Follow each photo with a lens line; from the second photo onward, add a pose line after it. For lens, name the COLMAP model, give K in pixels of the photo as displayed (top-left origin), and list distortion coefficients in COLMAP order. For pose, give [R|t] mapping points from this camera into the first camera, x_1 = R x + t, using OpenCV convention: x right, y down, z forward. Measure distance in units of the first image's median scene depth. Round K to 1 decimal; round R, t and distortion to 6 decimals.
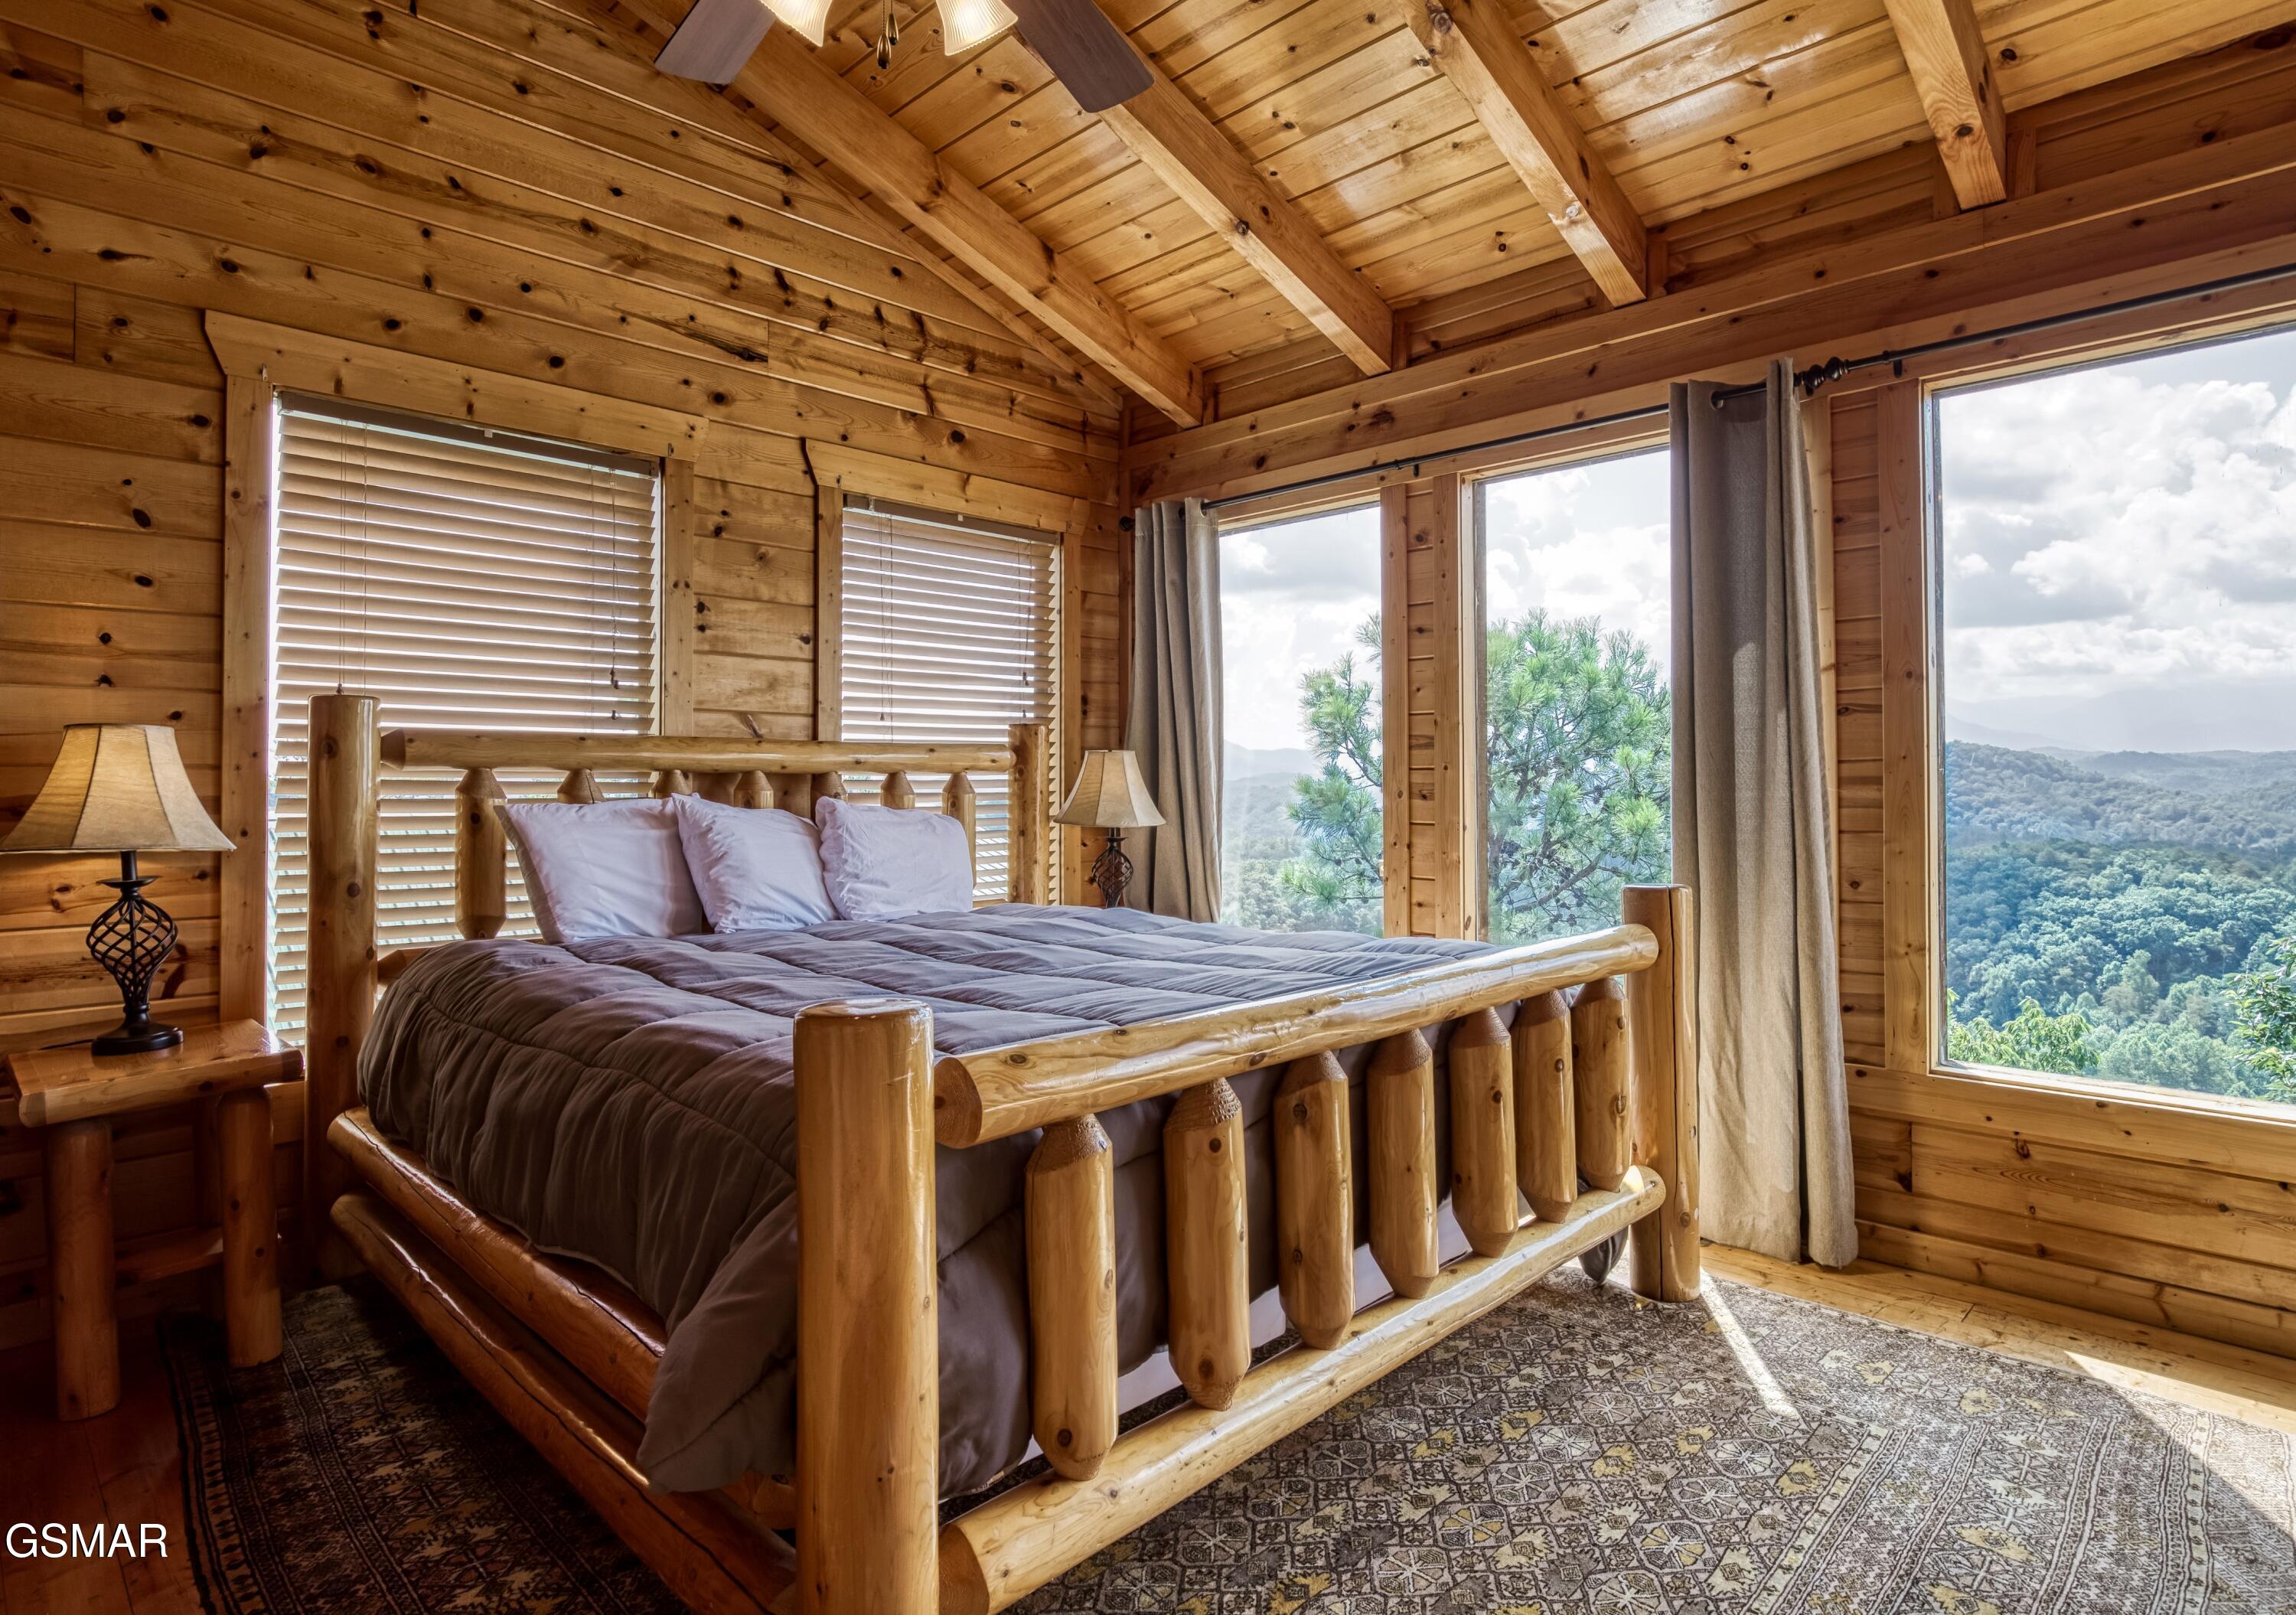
lens RADIAL K [[1203.0, 0, 1144.5], [0, 1203.0, 755.0], [0, 0, 1]] dist [0.000741, -0.001233]
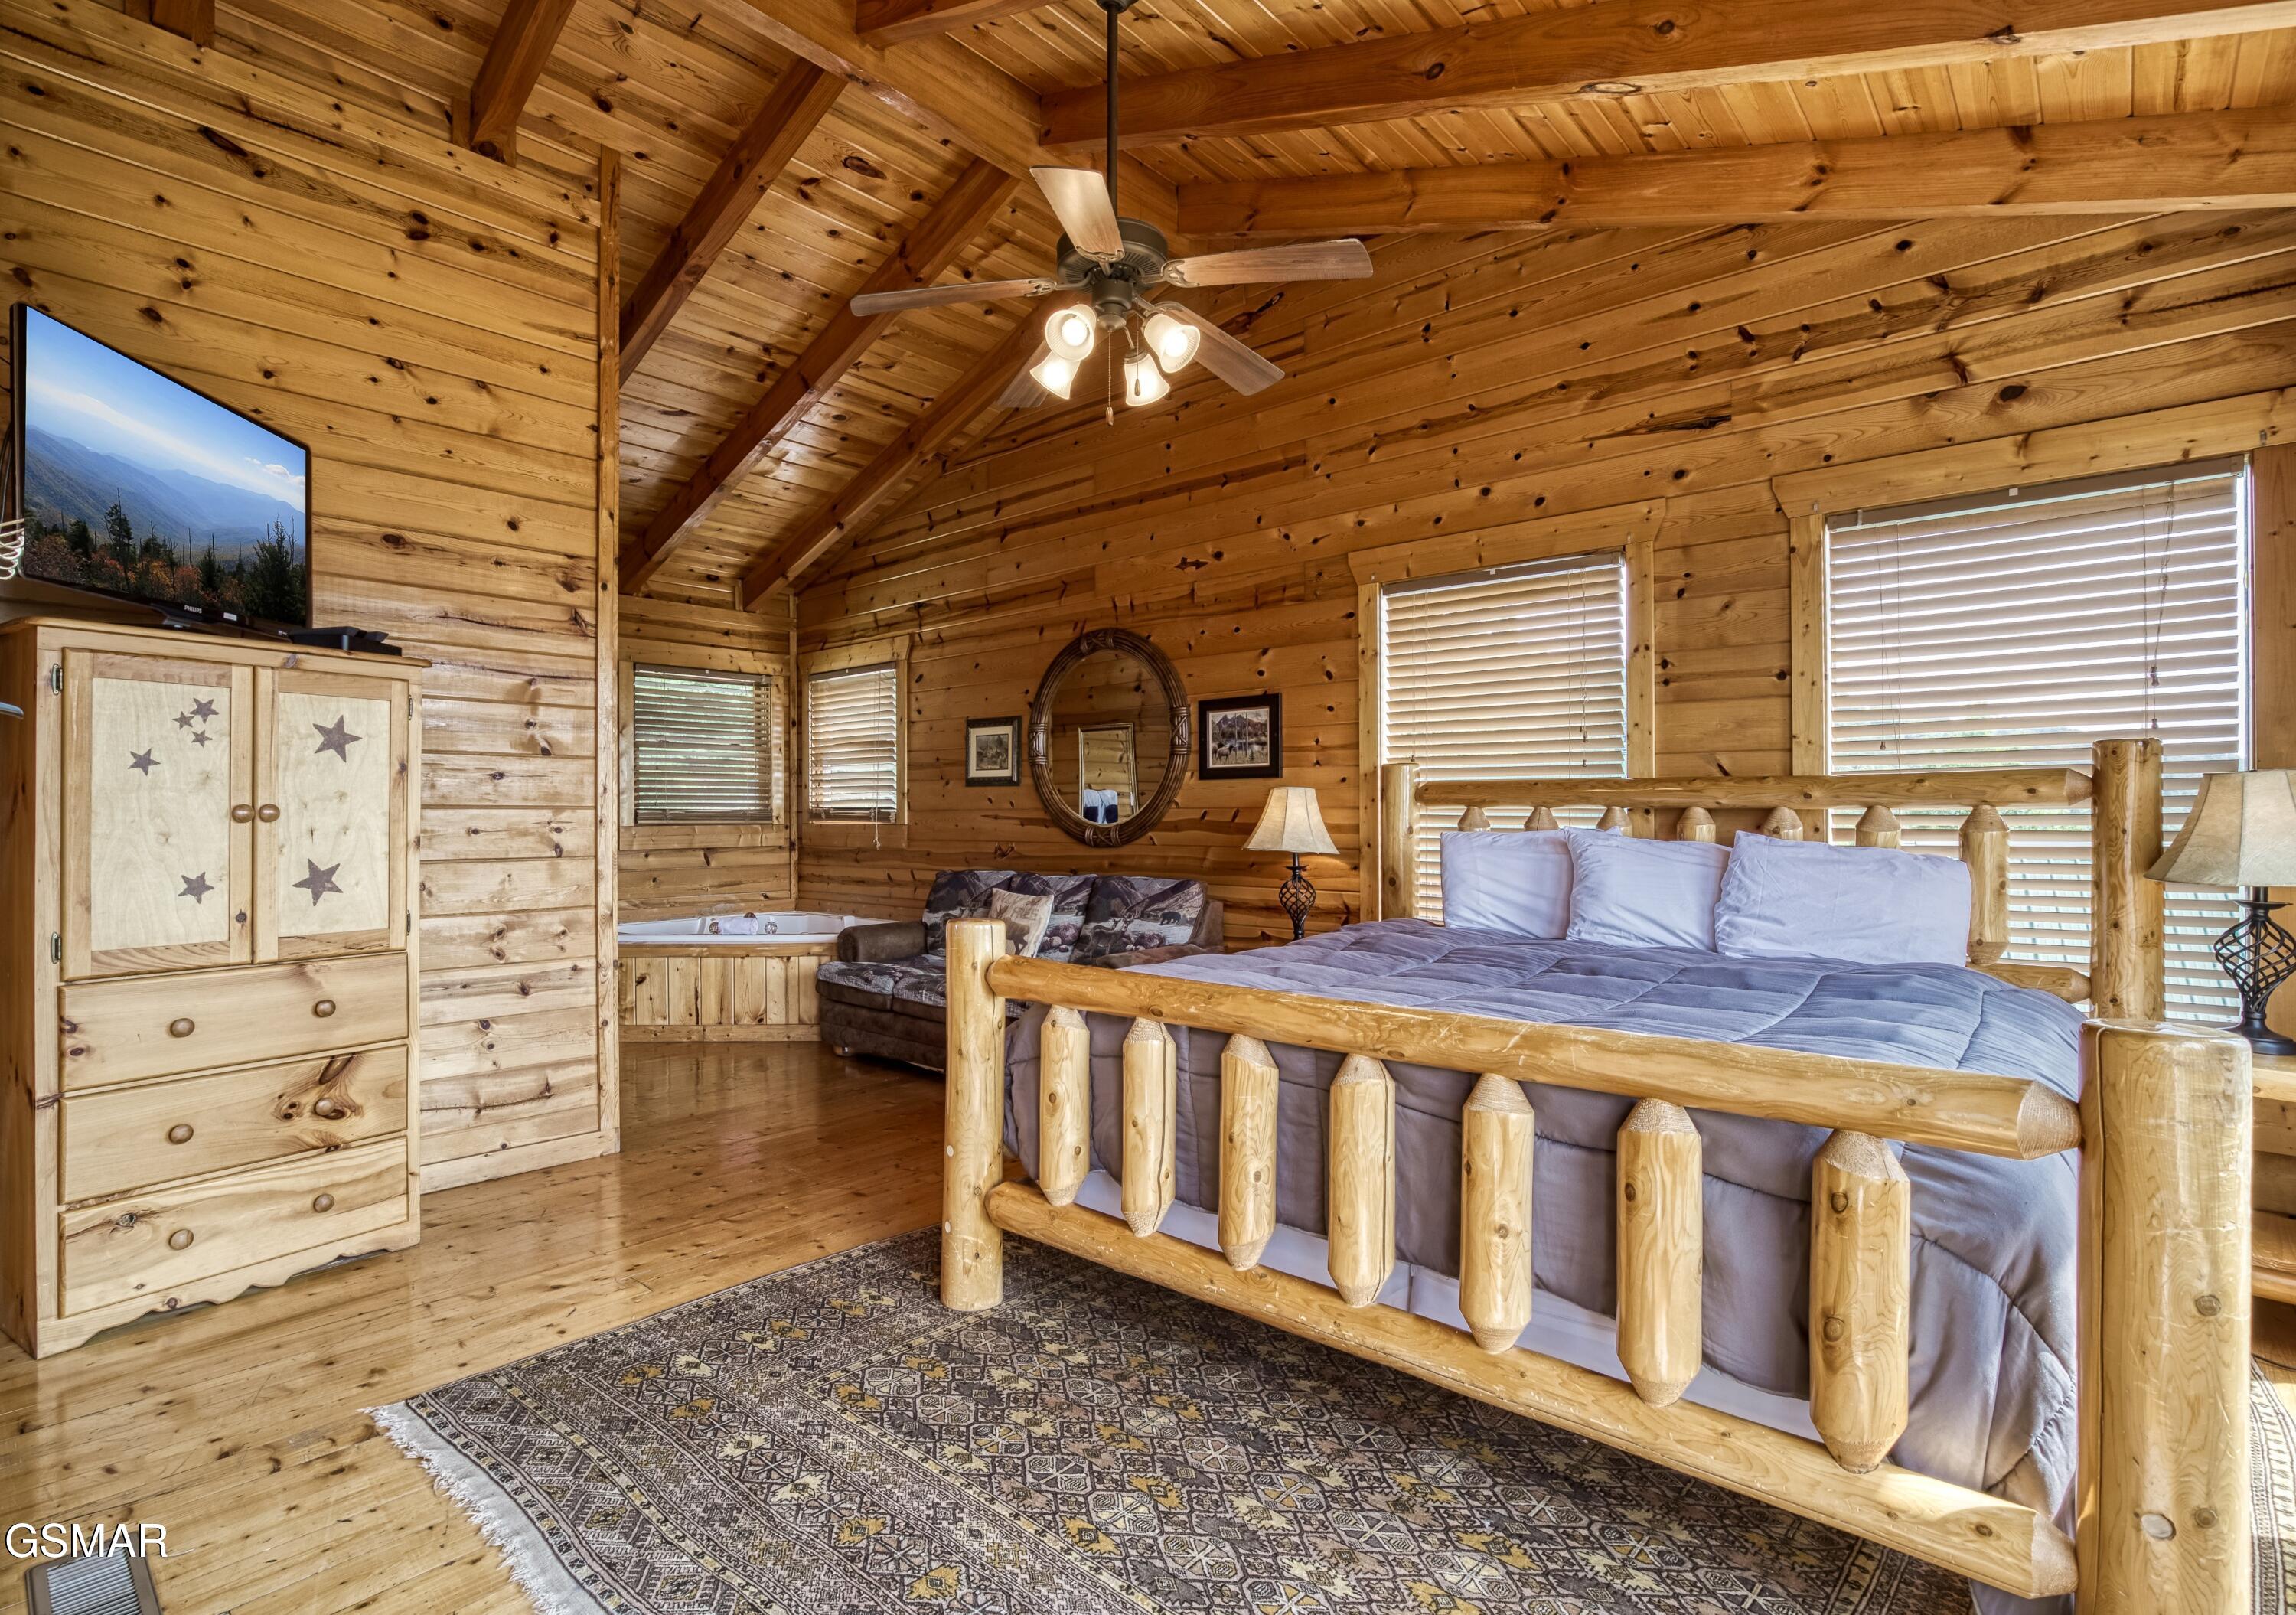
lens RADIAL K [[1180.6, 0, 1148.0], [0, 1180.6, 807.5], [0, 0, 1]] dist [-0.007320, -0.000474]
pose [[0.061934, 0.001365, -0.998079, 0.906119], [0.027079, 0.999629, 0.003048, -0.003457], [0.997713, -0.027216, 0.061874, 0.545276]]
